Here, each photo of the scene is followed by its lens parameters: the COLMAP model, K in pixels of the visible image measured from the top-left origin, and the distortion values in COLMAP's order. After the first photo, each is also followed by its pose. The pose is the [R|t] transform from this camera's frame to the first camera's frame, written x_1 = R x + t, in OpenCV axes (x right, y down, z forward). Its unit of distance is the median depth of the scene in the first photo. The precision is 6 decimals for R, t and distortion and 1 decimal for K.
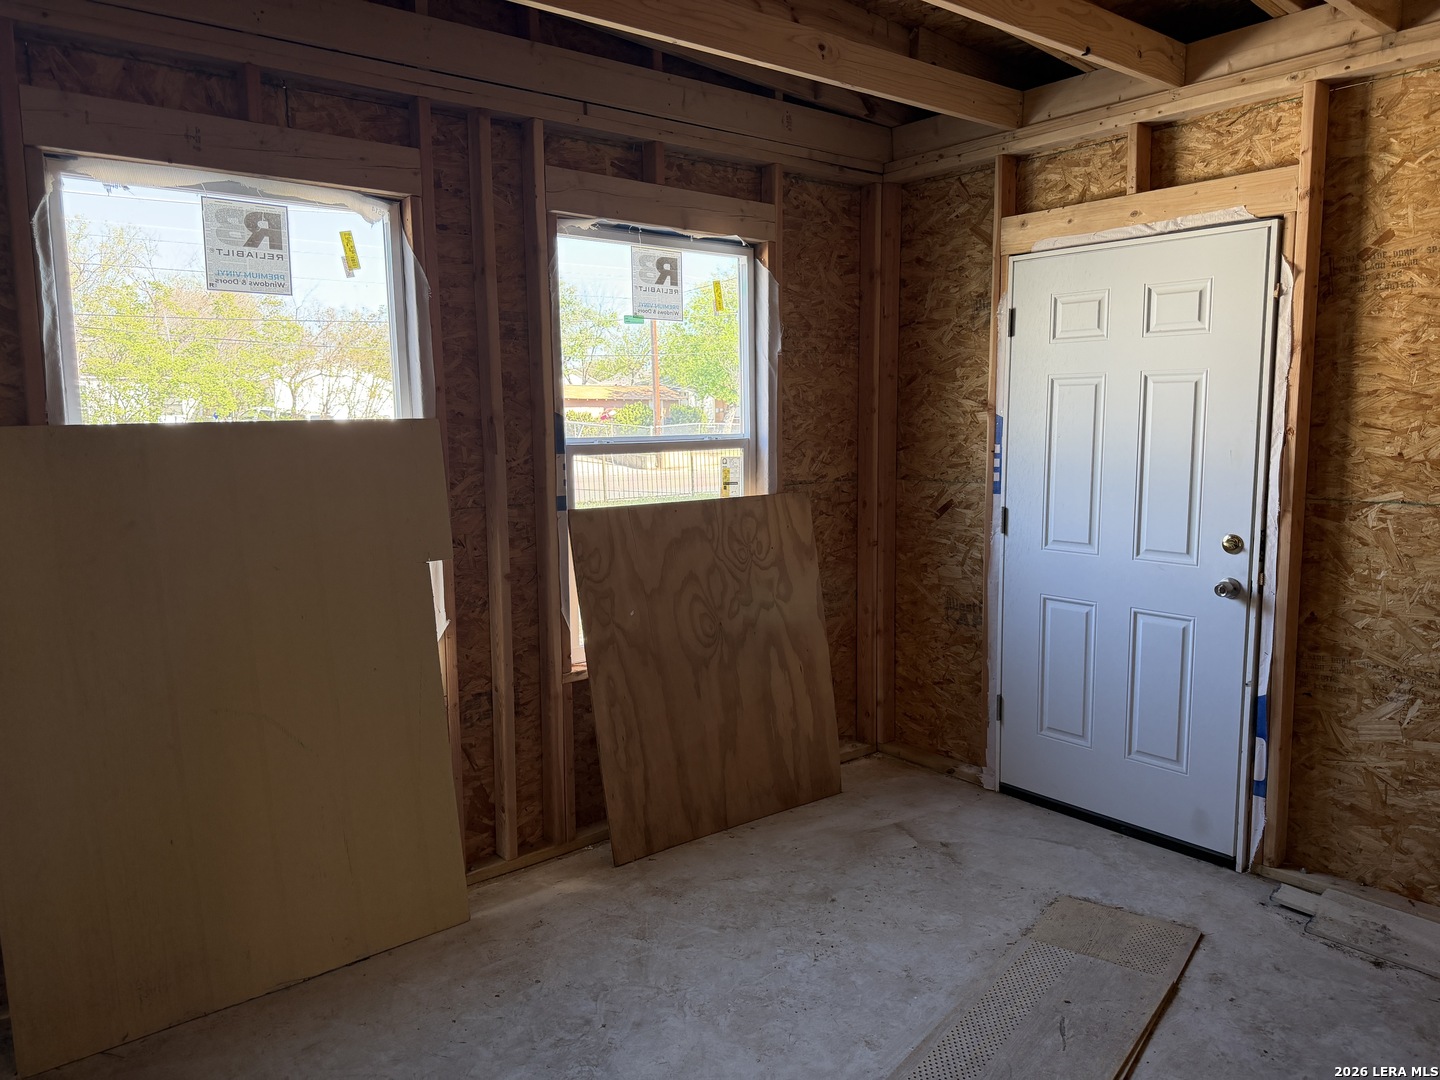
lens RADIAL K [[1030.1, 0, 718.7], [0, 1030.1, 535.5], [0, 0, 1]] dist [0.004290, -0.001789]
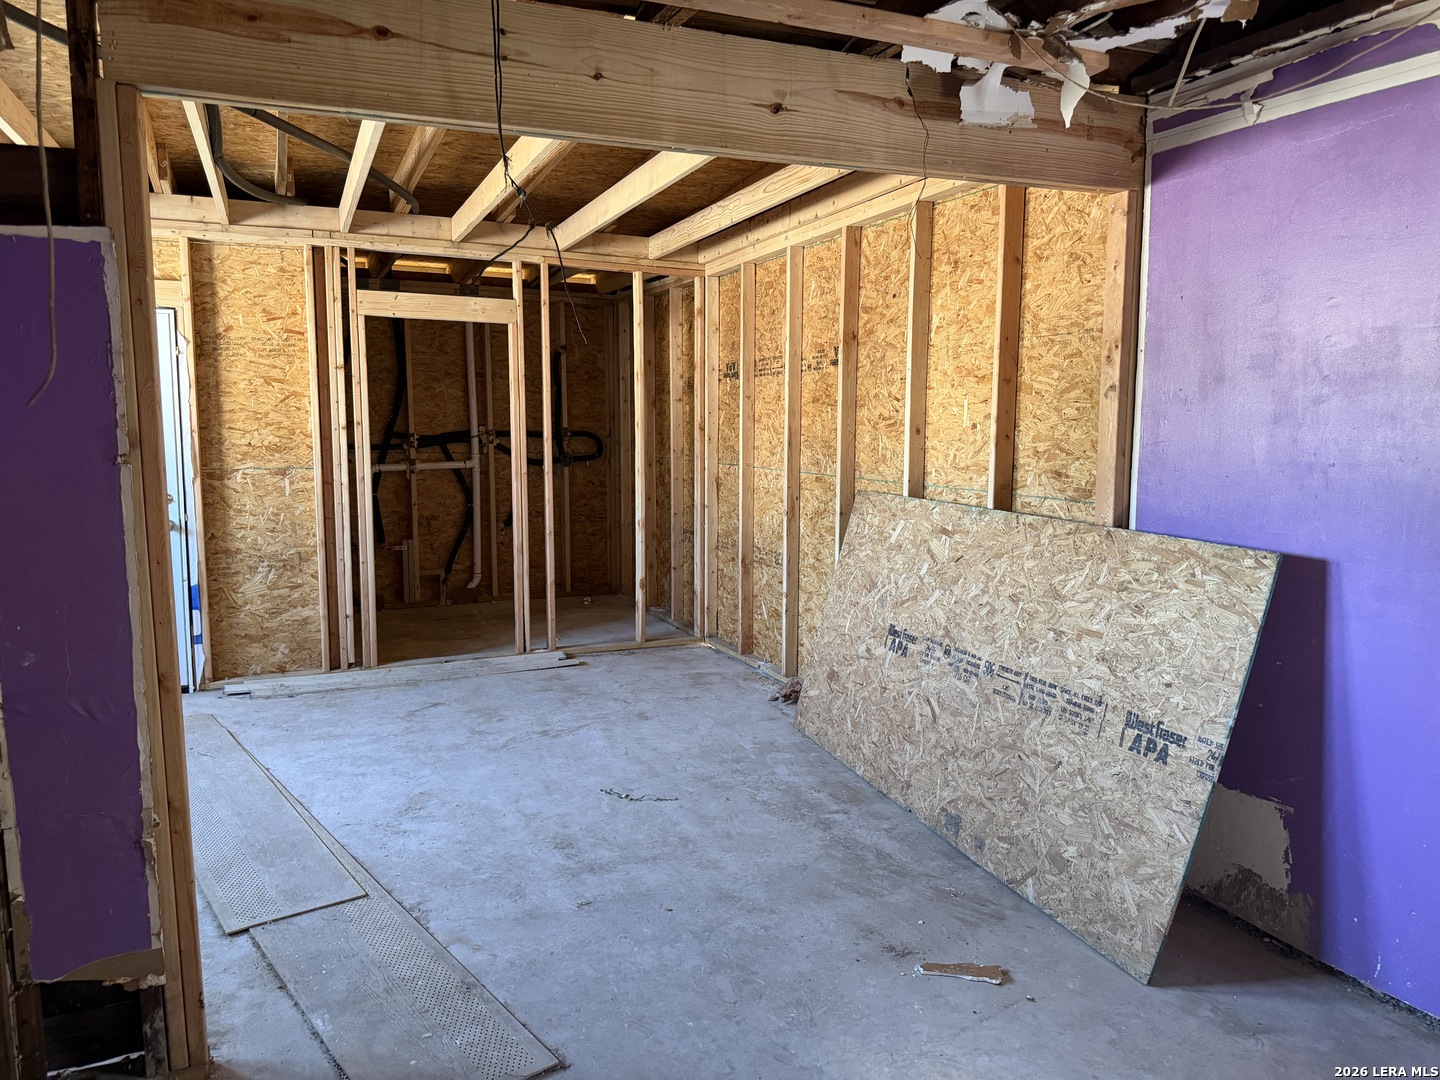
lens RADIAL K [[1030.1, 0, 728.8], [0, 1030.1, 543.2], [0, 0, 1]] dist [0.004290, -0.001789]
pose [[0.265522, -0.102083, 0.958685, -0.939186], [0.105718, 0.991465, 0.076293, 0.052446], [-0.958291, 0.081093, 0.274047, -0.355910]]
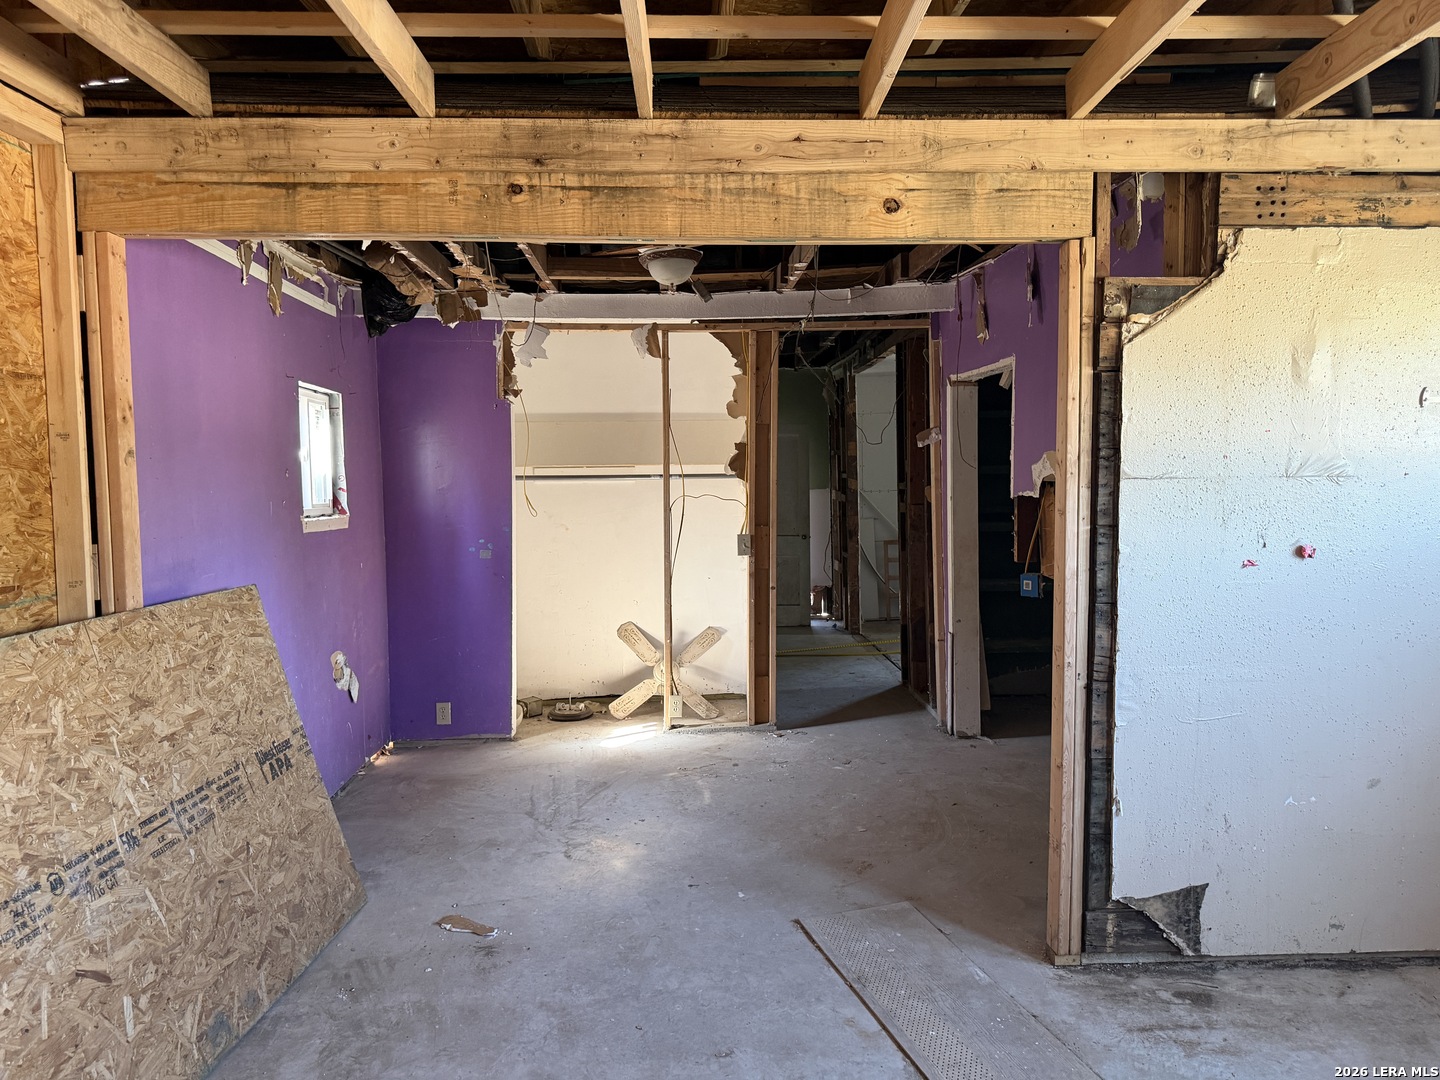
lens RADIAL K [[1030.1, 0, 717.5], [0, 1030.1, 540.4], [0, 0, 1]] dist [0.004290, -0.001789]
pose [[-0.608267, 0.077678, -0.789922, 2.821186], [-0.067268, 0.986575, 0.148814, -0.268684], [0.790877, 0.143655, -0.594876, 1.801390]]
